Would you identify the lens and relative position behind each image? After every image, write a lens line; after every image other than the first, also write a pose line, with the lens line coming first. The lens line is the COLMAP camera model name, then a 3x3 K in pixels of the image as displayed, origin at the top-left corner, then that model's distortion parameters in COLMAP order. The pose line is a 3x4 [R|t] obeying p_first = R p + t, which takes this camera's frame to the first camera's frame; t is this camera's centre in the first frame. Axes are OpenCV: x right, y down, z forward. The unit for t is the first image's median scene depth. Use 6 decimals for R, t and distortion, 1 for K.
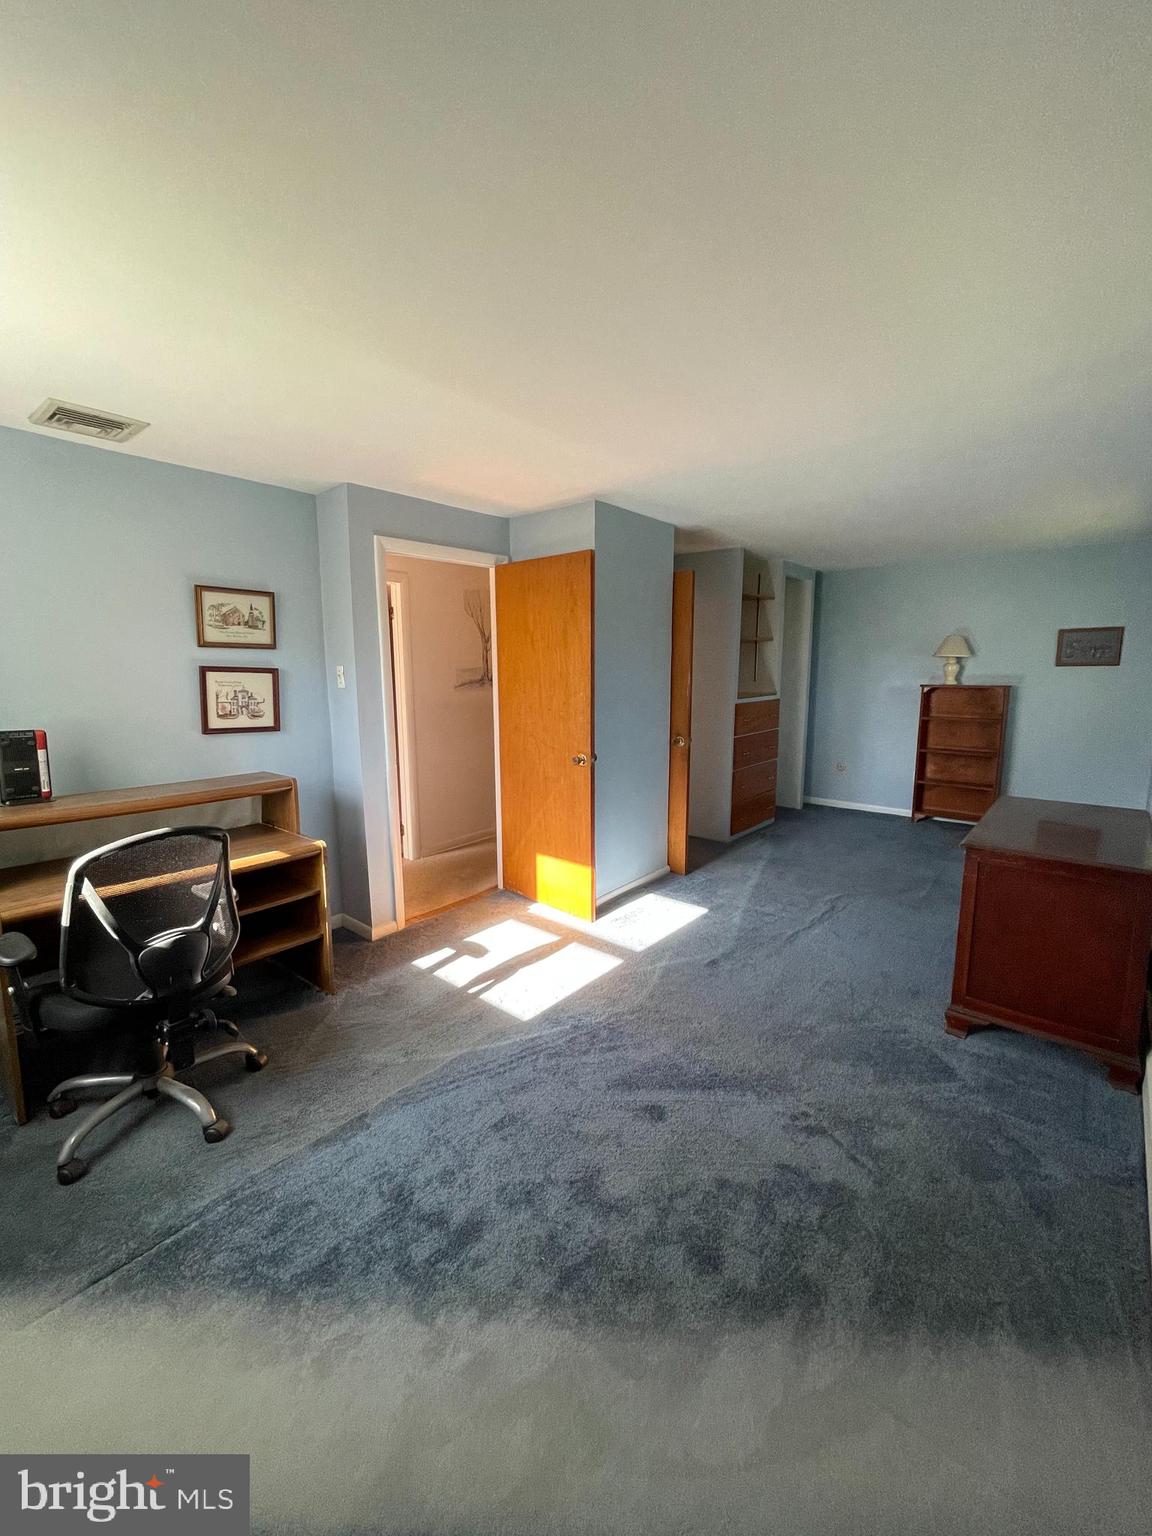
lens RADIAL K [[622.4, 0, 569.9], [0, 622.4, 761.6], [0, 0, 1]] dist [0.000194, -0.000001]
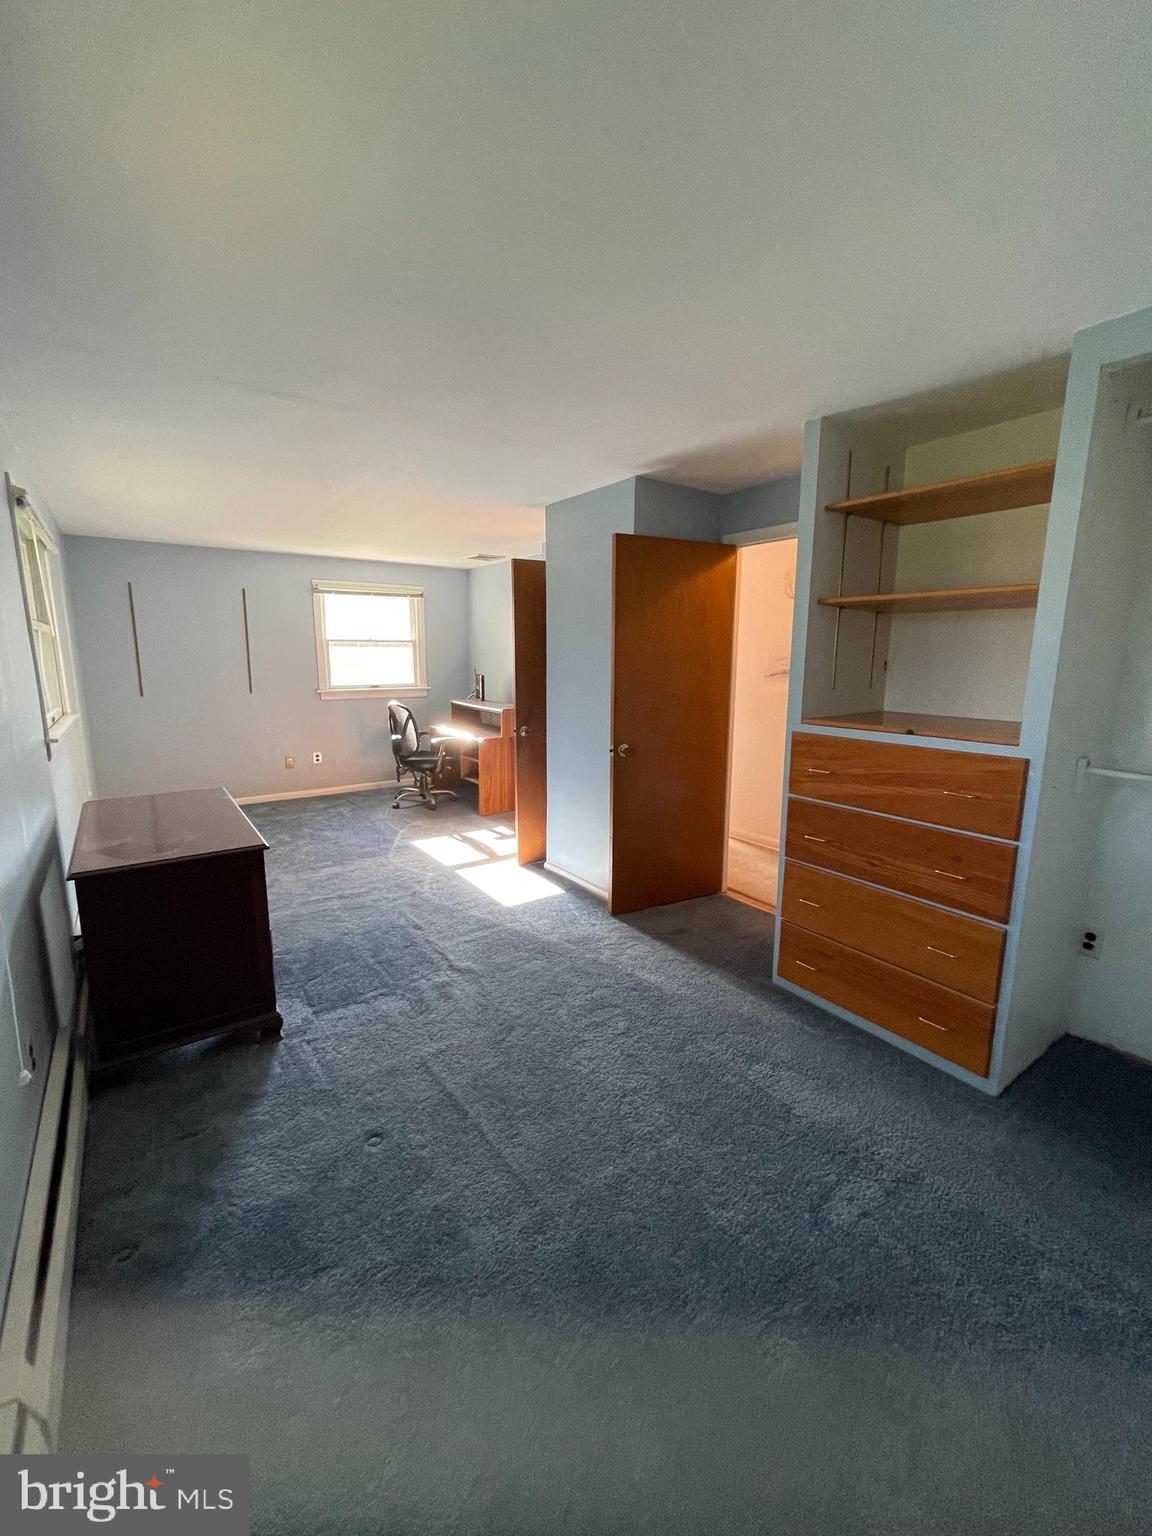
lens RADIAL K [[622.4, 0, 572.3], [0, 622.4, 764.9], [0, 0, 1]] dist [0.000194, -0.000001]
pose [[-0.251693, 0.178168, -0.951266, 1.396637], [-0.143809, 0.965112, 0.218811, -0.266607], [0.957063, 0.191874, -0.217290, 1.622481]]
